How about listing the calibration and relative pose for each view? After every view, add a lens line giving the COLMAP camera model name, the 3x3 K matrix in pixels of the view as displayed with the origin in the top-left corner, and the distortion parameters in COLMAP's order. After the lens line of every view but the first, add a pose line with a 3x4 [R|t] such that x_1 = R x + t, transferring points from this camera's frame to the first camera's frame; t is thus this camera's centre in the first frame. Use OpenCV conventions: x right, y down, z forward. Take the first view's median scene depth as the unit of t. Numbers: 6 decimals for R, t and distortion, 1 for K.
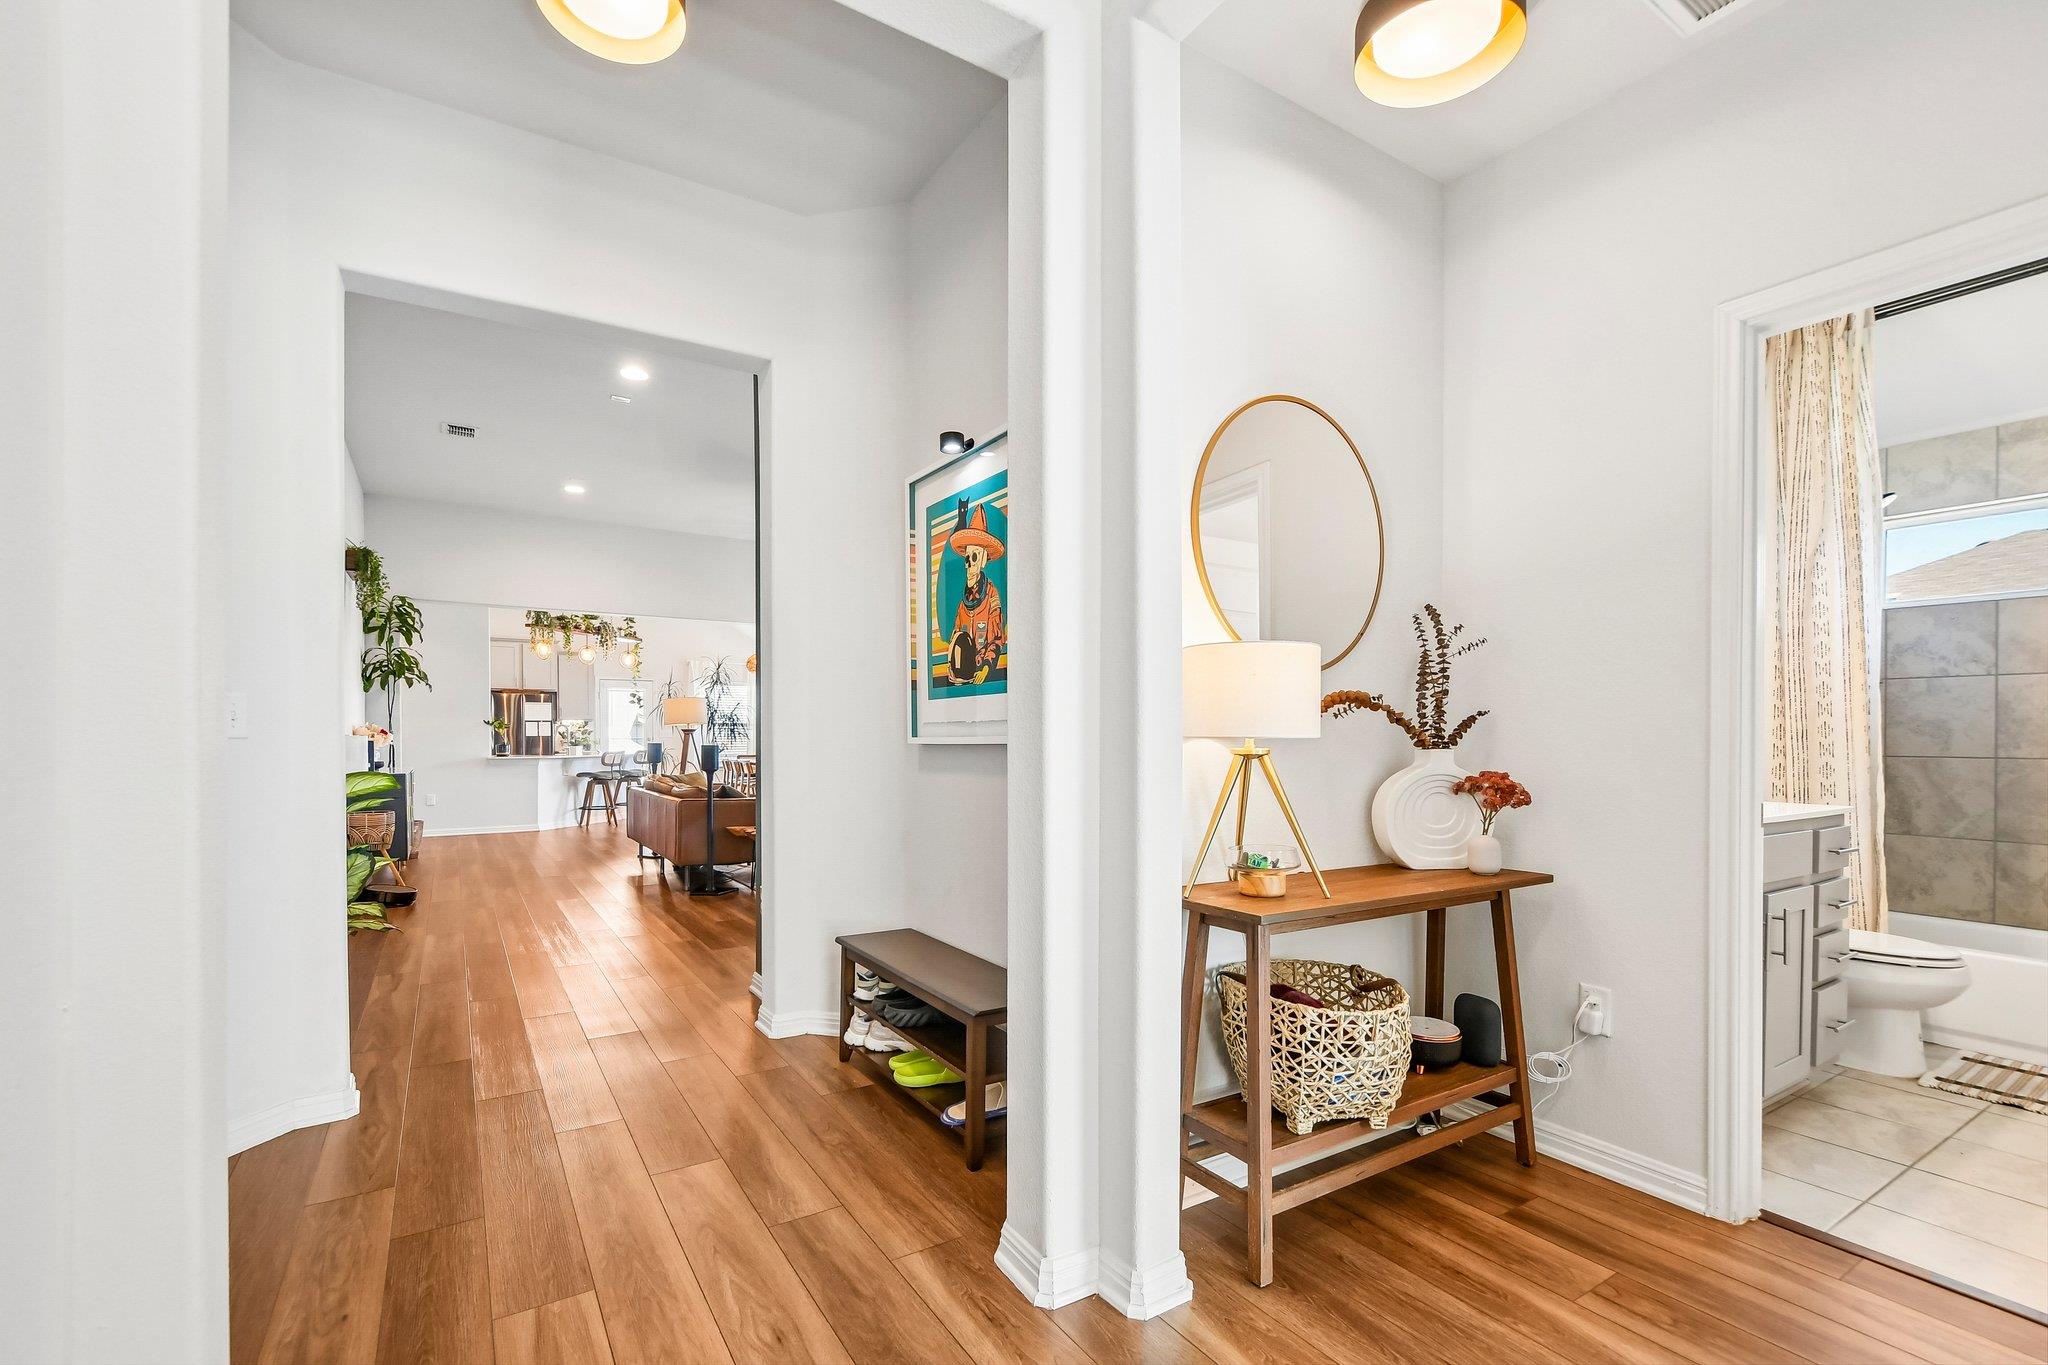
lens RADIAL K [[914.8, 0, 1017.1], [0, 914.8, 745.5], [0, 0, 1]] dist [0.004499, -0.002104]
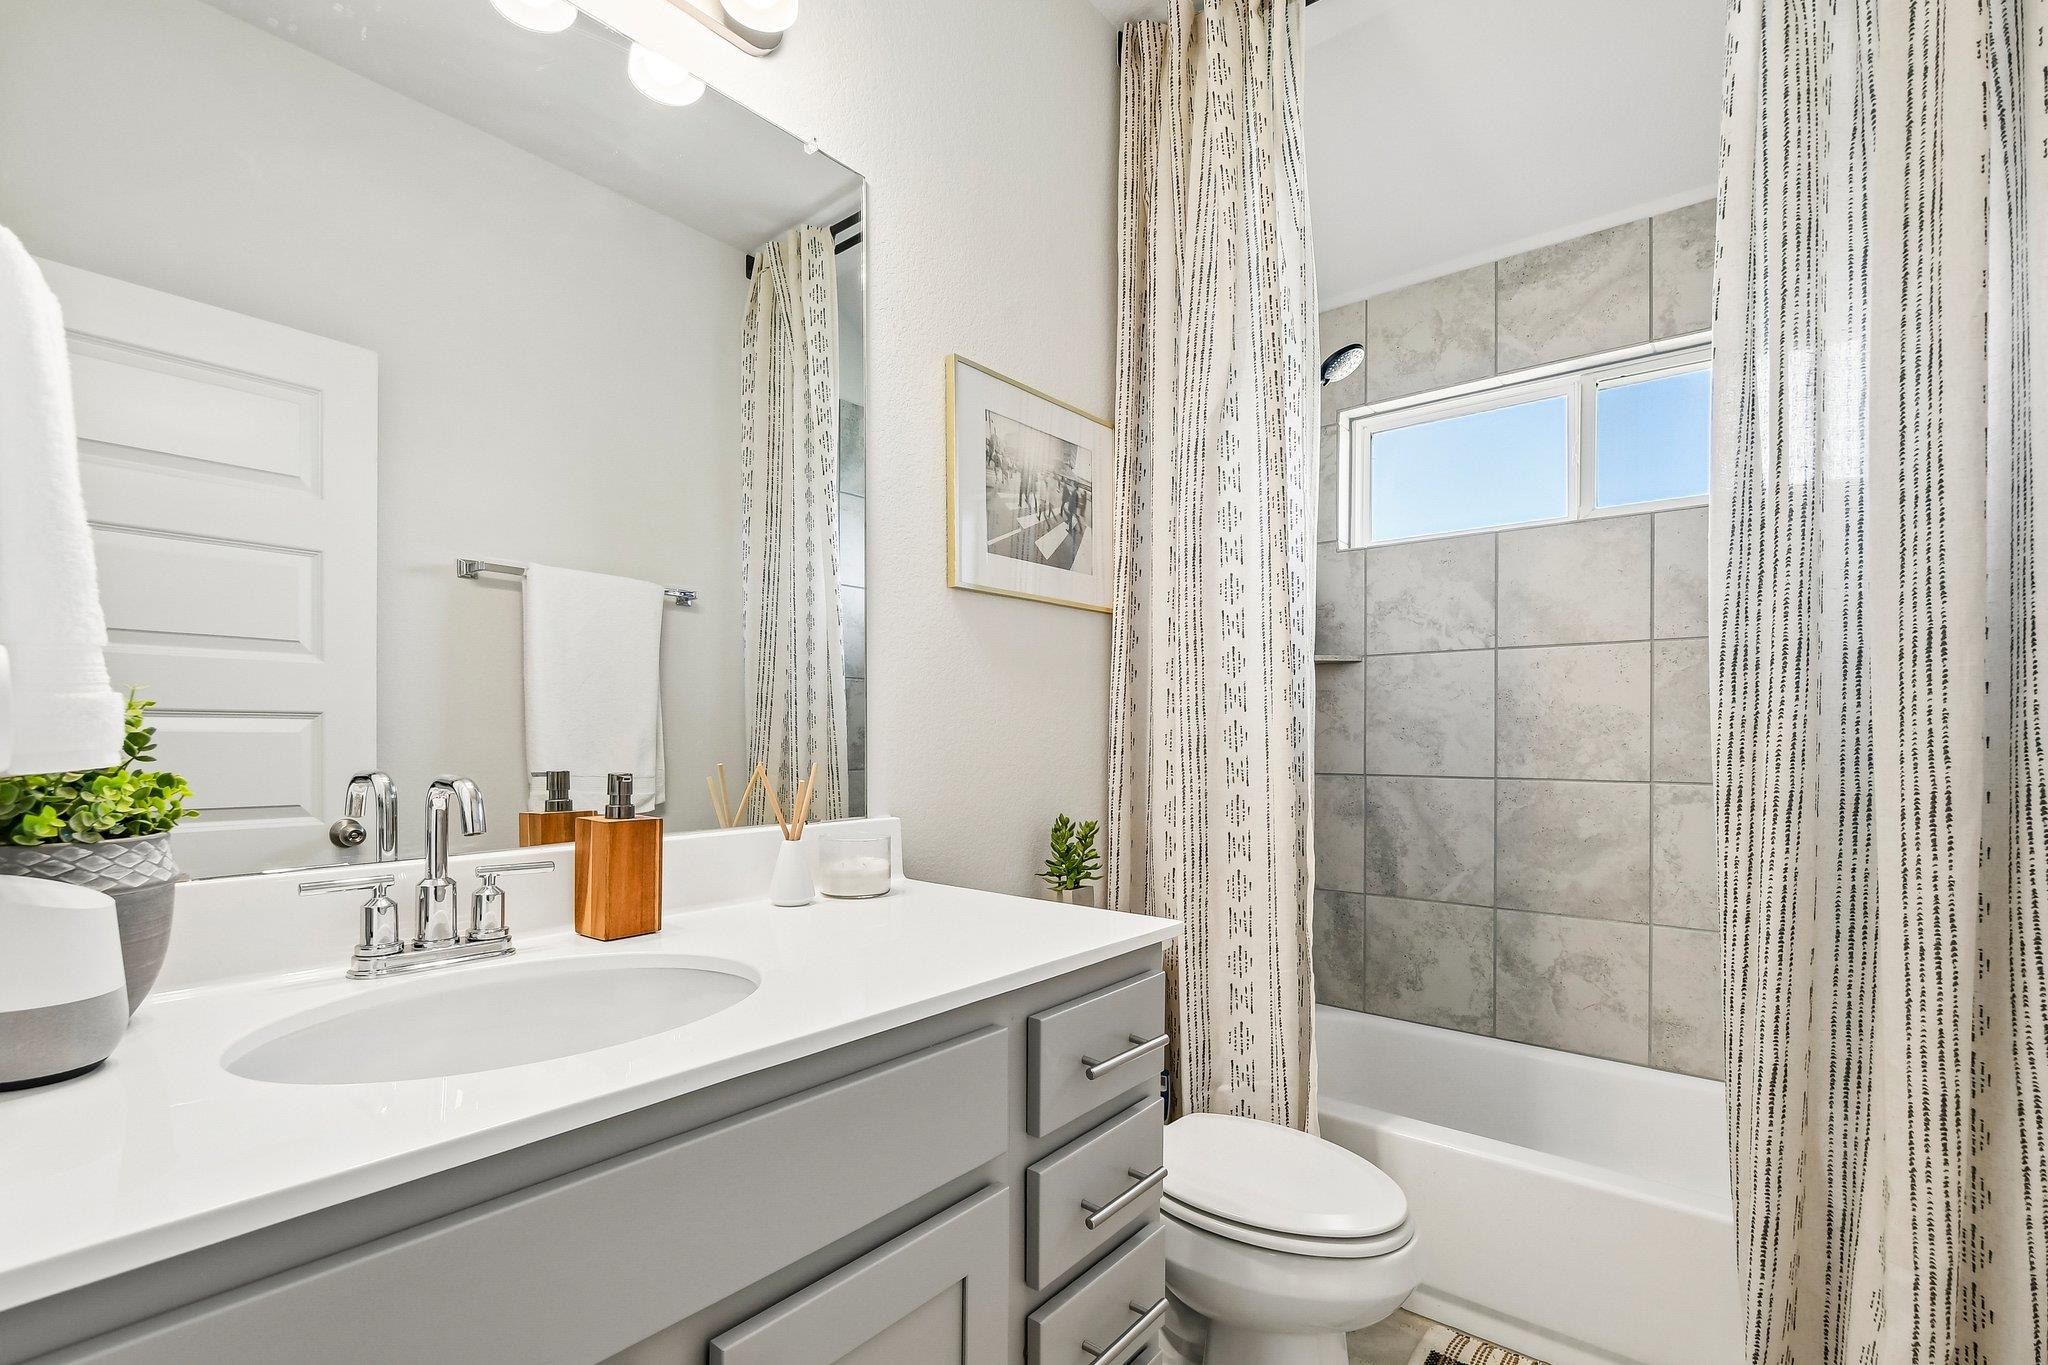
lens RADIAL K [[914.8, 0, 1036.3], [0, 914.8, 748.1], [0, 0, 1]] dist [0.004499, -0.002104]
pose [[0.953182, -0.006195, 0.302334, 0.569641], [0.005511, 0.999980, 0.003115, -0.011249], [-0.302347, -0.001303, 0.953197, 0.488449]]
